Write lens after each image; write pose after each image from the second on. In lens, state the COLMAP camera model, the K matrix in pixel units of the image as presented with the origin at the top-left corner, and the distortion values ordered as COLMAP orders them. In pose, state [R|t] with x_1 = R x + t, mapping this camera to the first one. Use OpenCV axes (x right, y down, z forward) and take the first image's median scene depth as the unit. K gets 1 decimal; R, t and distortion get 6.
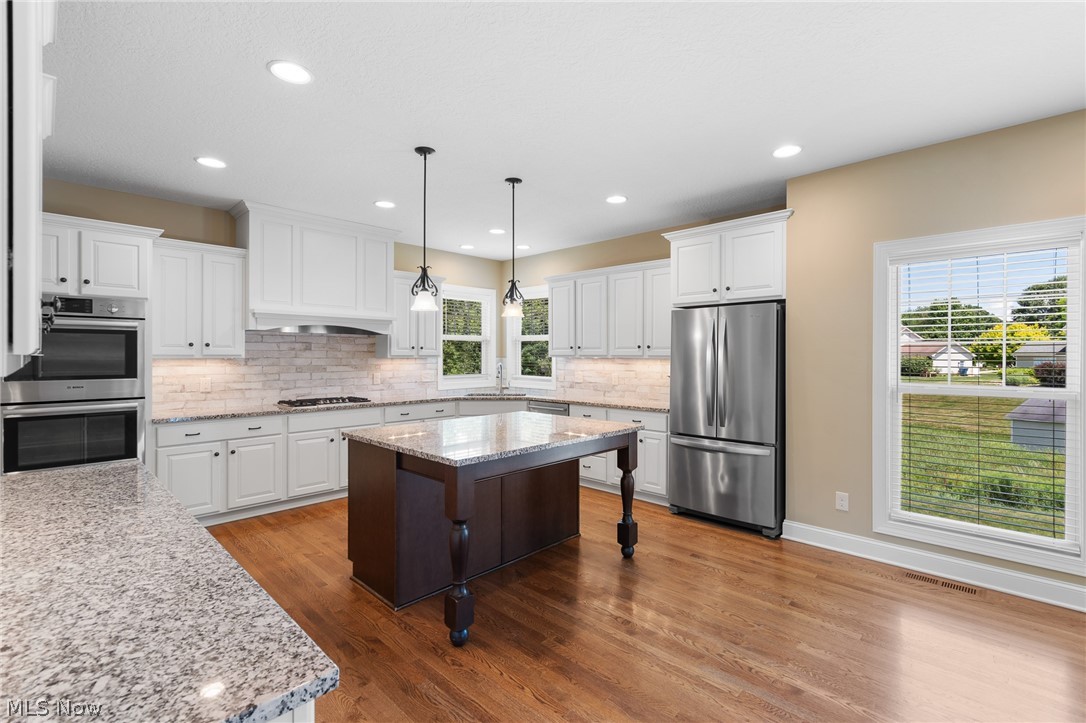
lens RADIAL K [[484.1, 0, 548.4], [0, 484.1, 354.3], [0, 0, 1]] dist [0.003320, 0.000253]
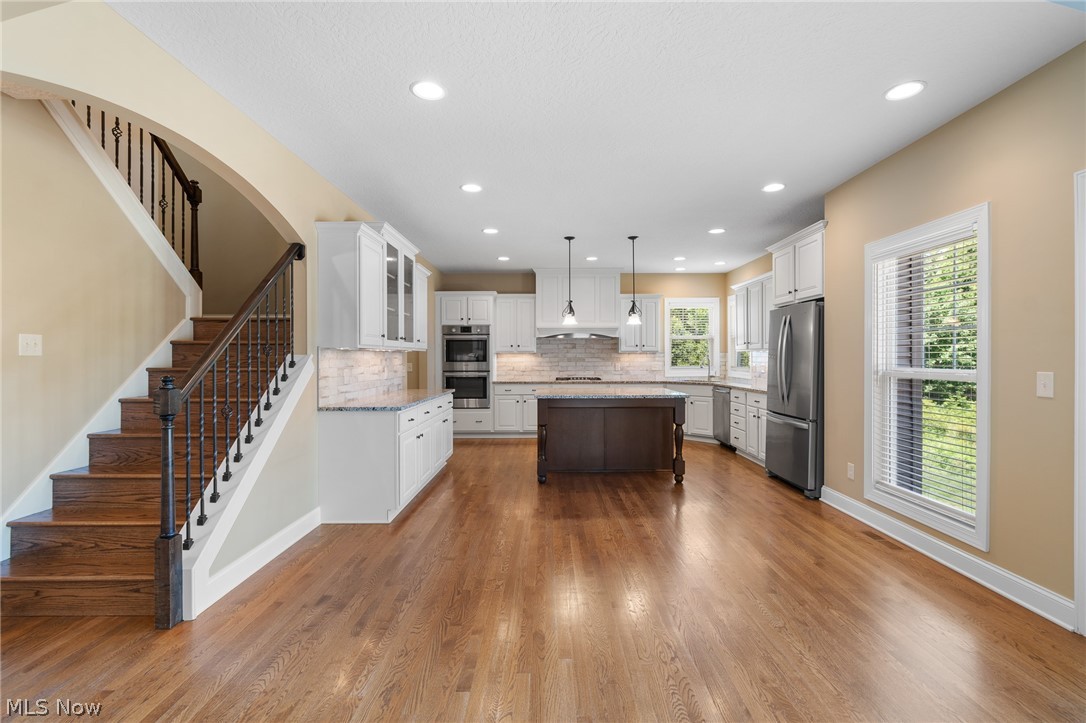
lens RADIAL K [[483.2, 0, 552.9], [0, 483.2, 360.0], [0, 0, 1]] dist [0.003577, 0.000373]
pose [[0.700064, 0.001831, -0.714078, 0.829841], [0.005086, 0.999959, 0.007551, 0.024272], [0.714062, -0.008918, 0.700026, -0.272701]]
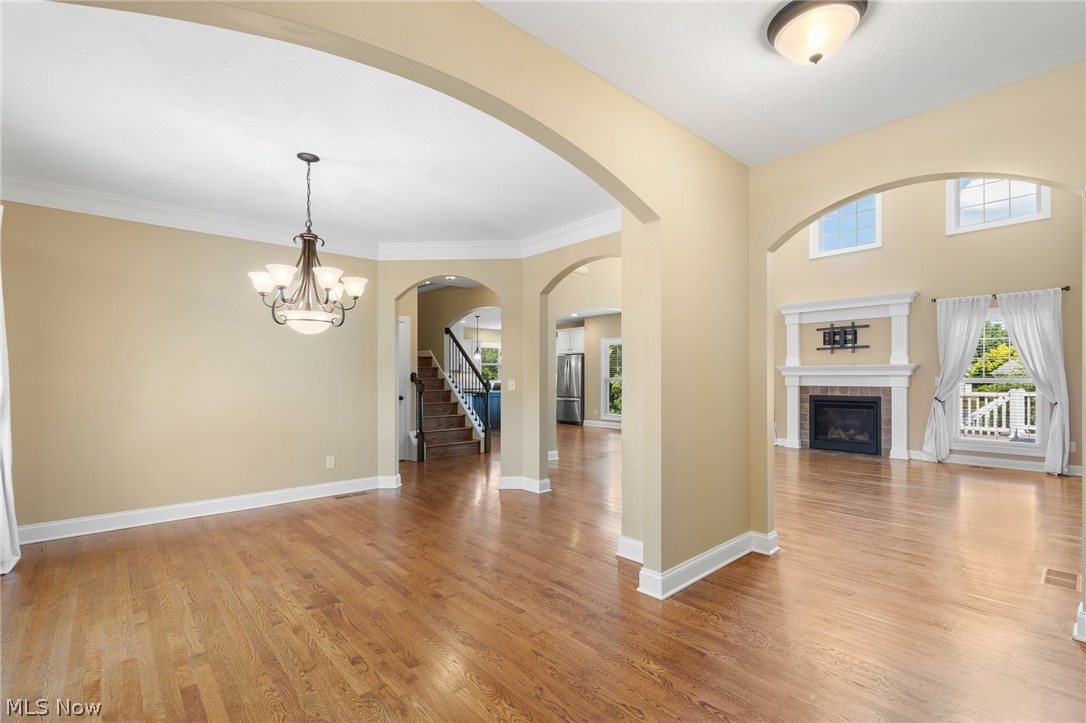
lens RADIAL K [[483.2, 0, 552.9], [0, 483.2, 360.0], [0, 0, 1]] dist [0.003577, 0.000373]
pose [[0.997854, -0.002321, -0.065444, 0.473403], [-0.000059, 0.999340, -0.036337, 0.050026], [0.065485, 0.036263, 0.997194, -2.228195]]
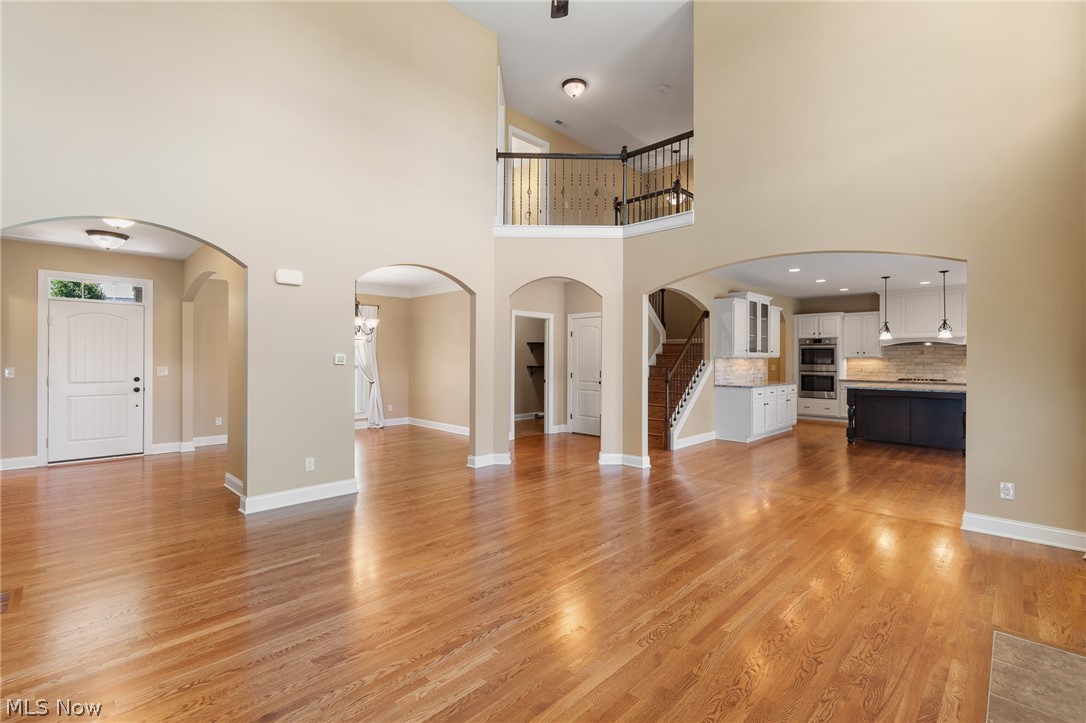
lens RADIAL K [[483.2, 0, 552.9], [0, 483.2, 360.0], [0, 0, 1]] dist [0.003577, 0.000373]
pose [[-0.004406, 0.002609, -0.999987, 1.915045], [0.000623, 0.999996, 0.002606, 0.011213], [0.999990, -0.000612, -0.004408, -0.624259]]
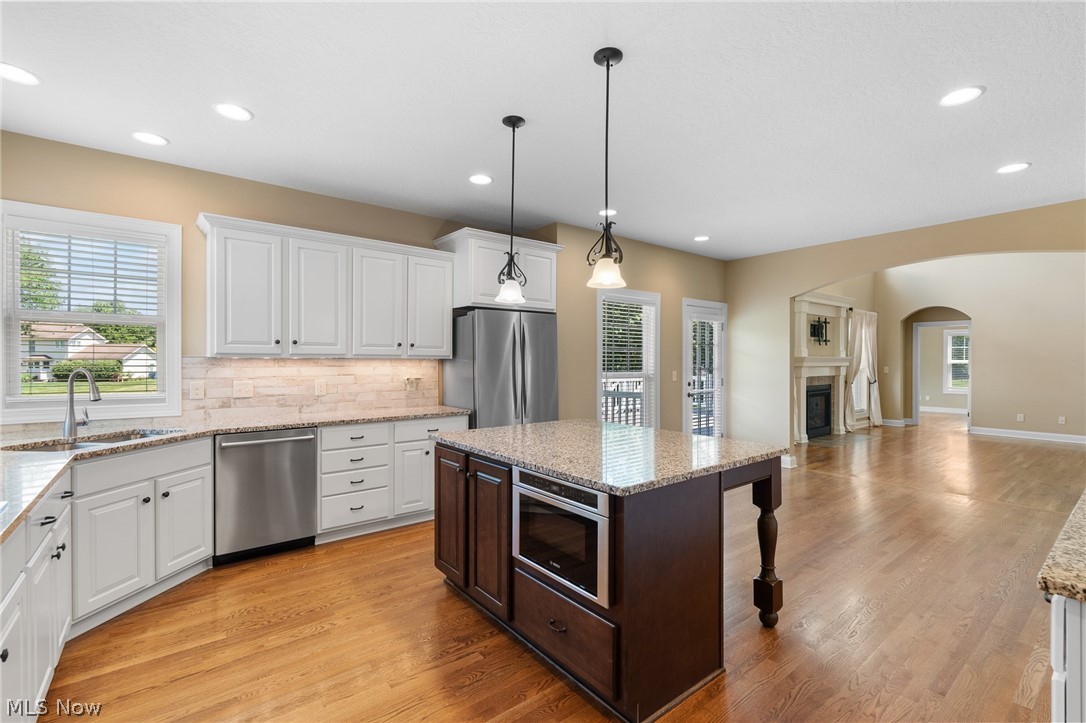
lens RADIAL K [[483.2, 0, 552.9], [0, 483.2, 360.0], [0, 0, 1]] dist [0.003577, 0.000373]
pose [[0.131892, 0.000625, 0.991264, -0.779623], [-0.003792, 0.999993, -0.000126, 0.013028], [-0.991257, -0.003742, 0.131893, 0.802872]]
